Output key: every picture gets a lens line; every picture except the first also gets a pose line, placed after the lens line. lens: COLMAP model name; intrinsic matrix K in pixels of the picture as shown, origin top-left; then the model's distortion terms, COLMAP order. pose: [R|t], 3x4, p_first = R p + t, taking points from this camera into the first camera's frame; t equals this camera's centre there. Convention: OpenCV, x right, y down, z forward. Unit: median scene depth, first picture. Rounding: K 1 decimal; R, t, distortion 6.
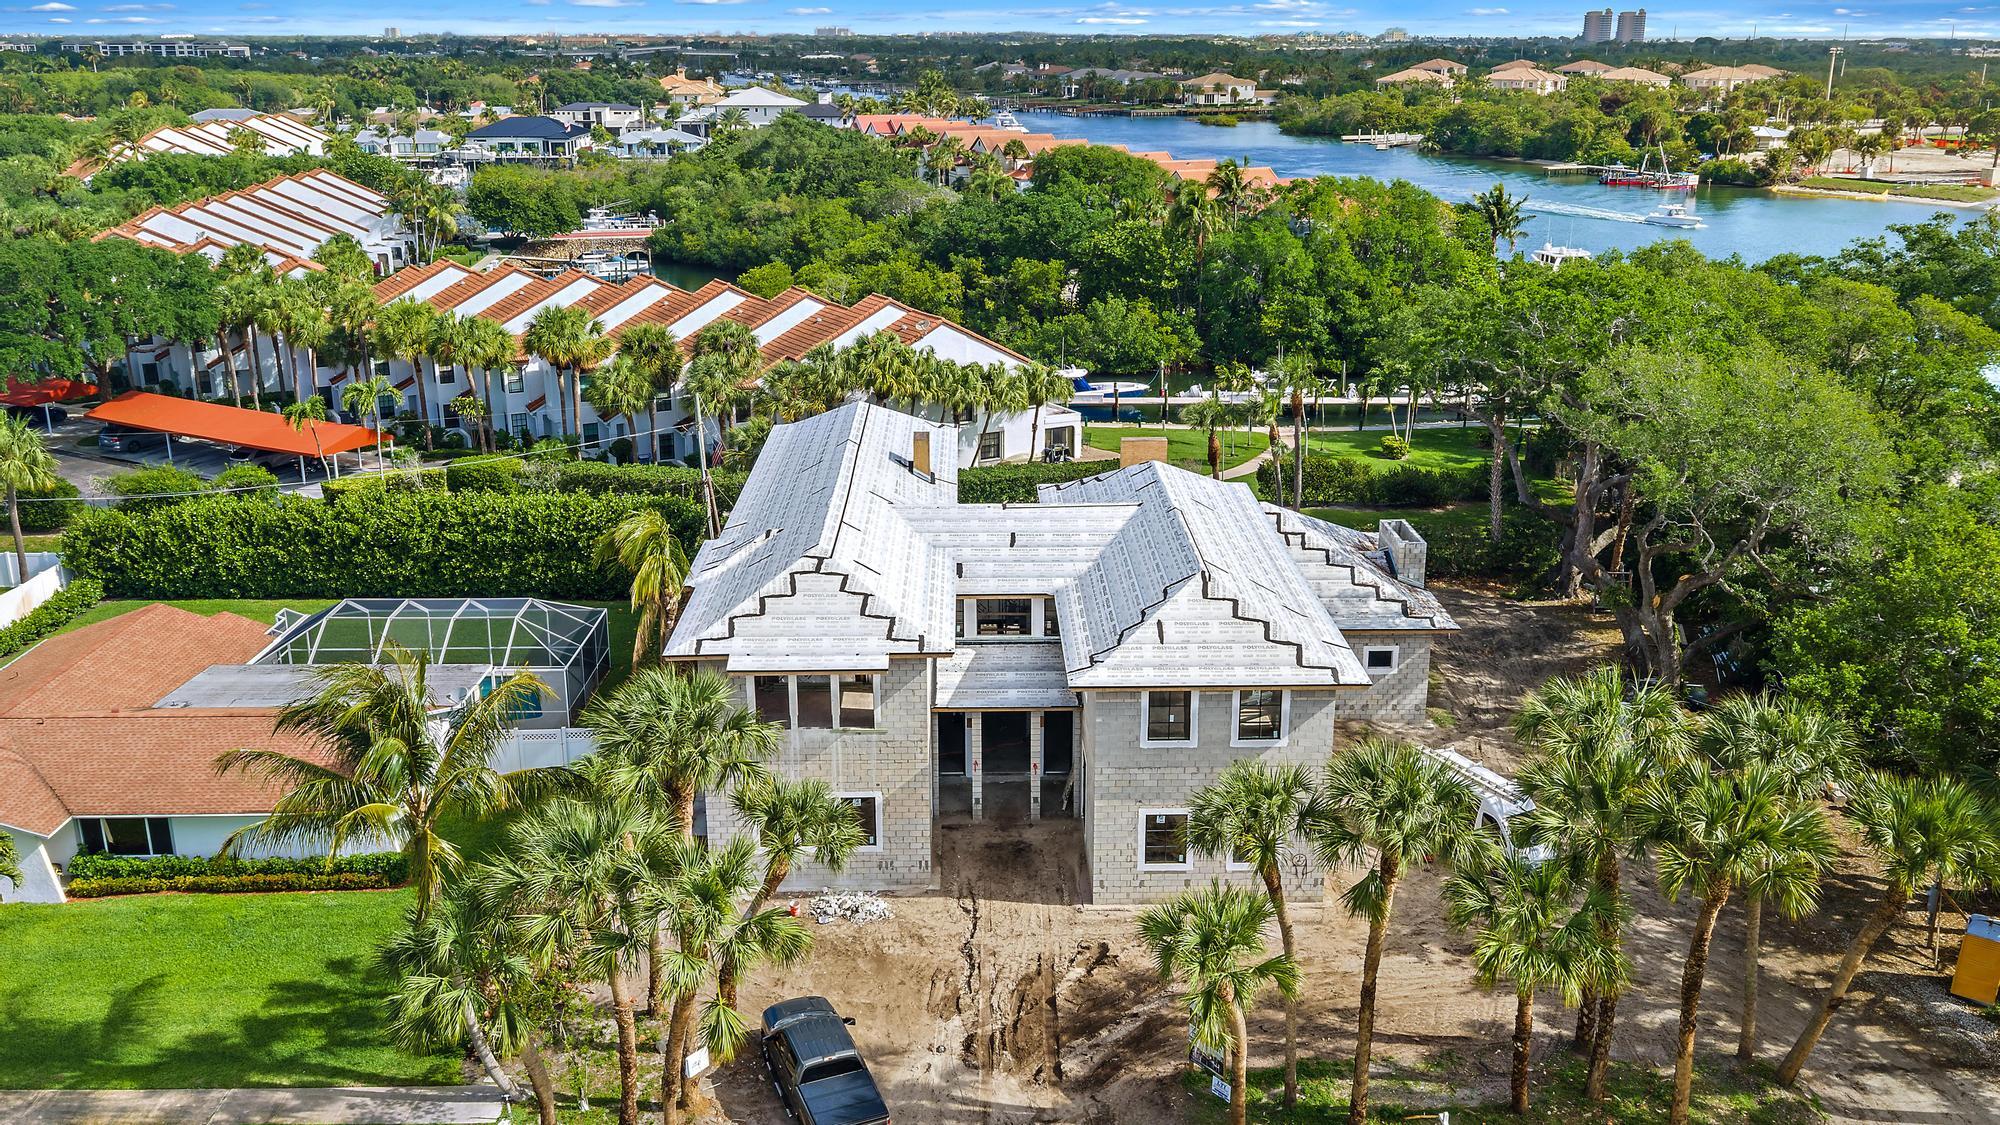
lens RADIAL K [[1684.3, 0, 1000.0], [0, 1684.3, 562.5], [0, 0, 1]] dist [0.006602, -0.024239]
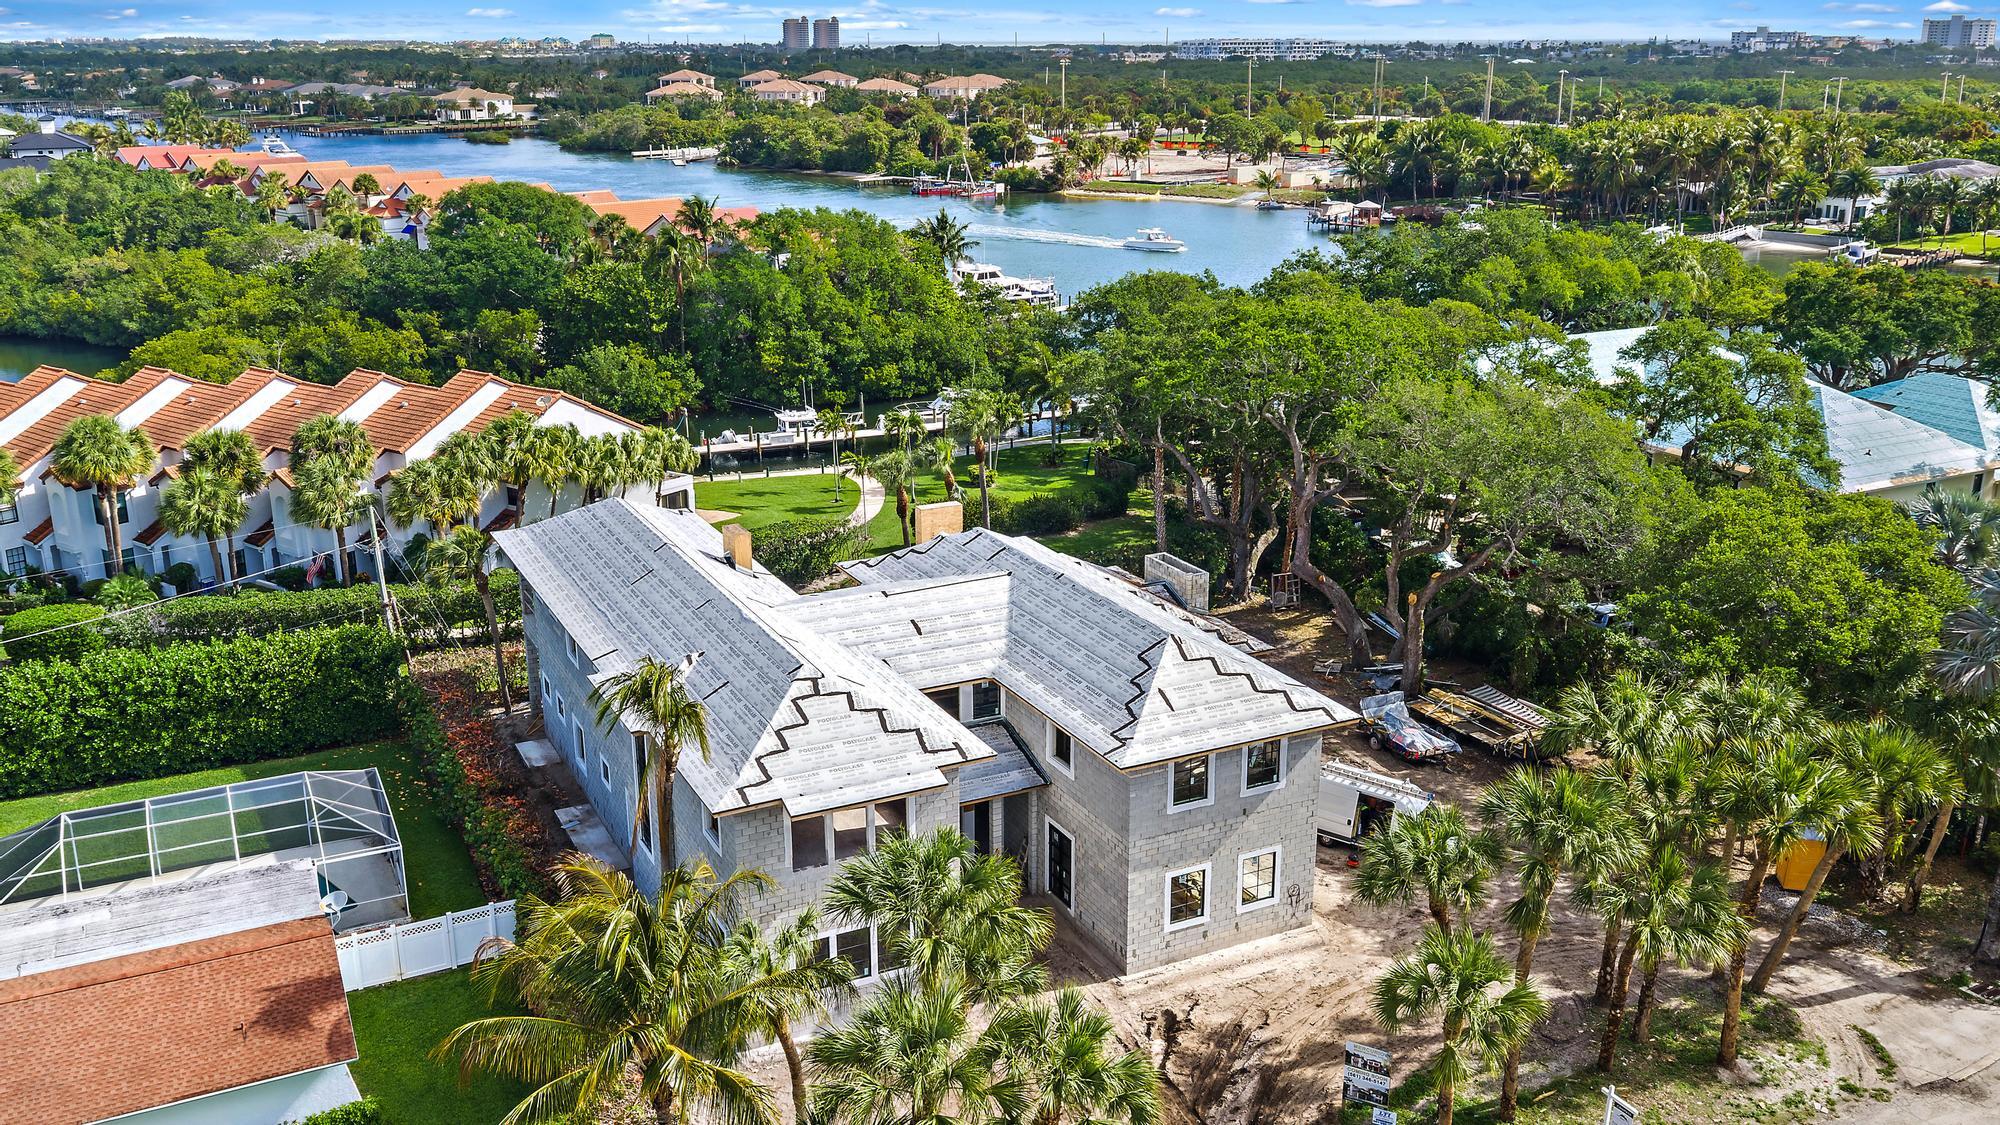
lens RADIAL K [[1703.2, 0, 1000.0], [0, 1703.2, 562.5], [0, 0, 1]] dist [0.018208, -0.049675]
pose [[0.901191, -0.126985, 0.414402, -0.135670], [0.129553, 0.991328, 0.022038, -0.025424], [-0.413607, 0.033827, 0.909827, 0.029035]]
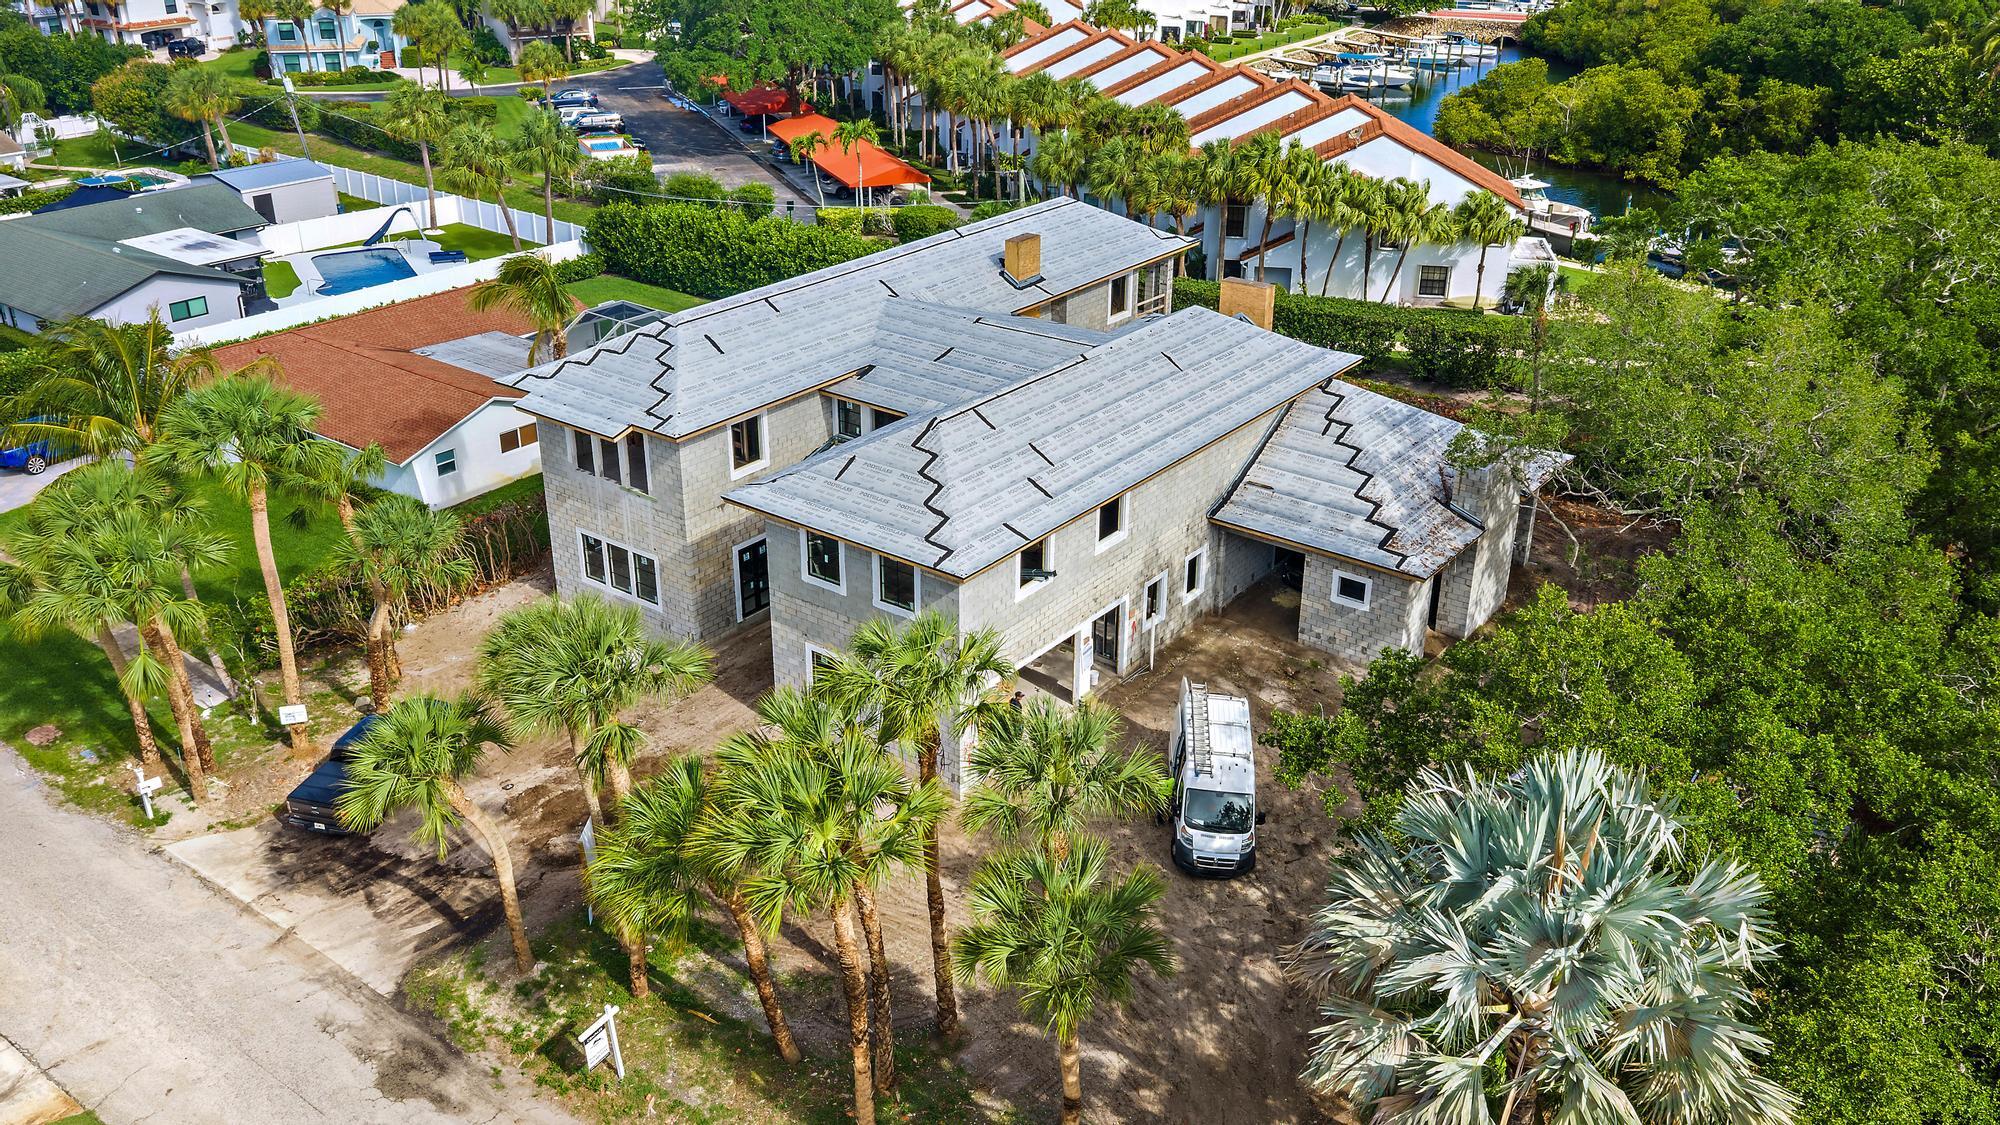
lens RADIAL K [[1633.5, 0, 1000.0], [0, 1633.5, 562.5], [0, 0, 1]] dist [-0.002833, -0.006555]
pose [[0.782981, 0.268751, -0.560993, 0.222626], [-0.190900, 0.962149, 0.194490, -0.032646], [0.592028, -0.045189, 0.804650, 0.103202]]
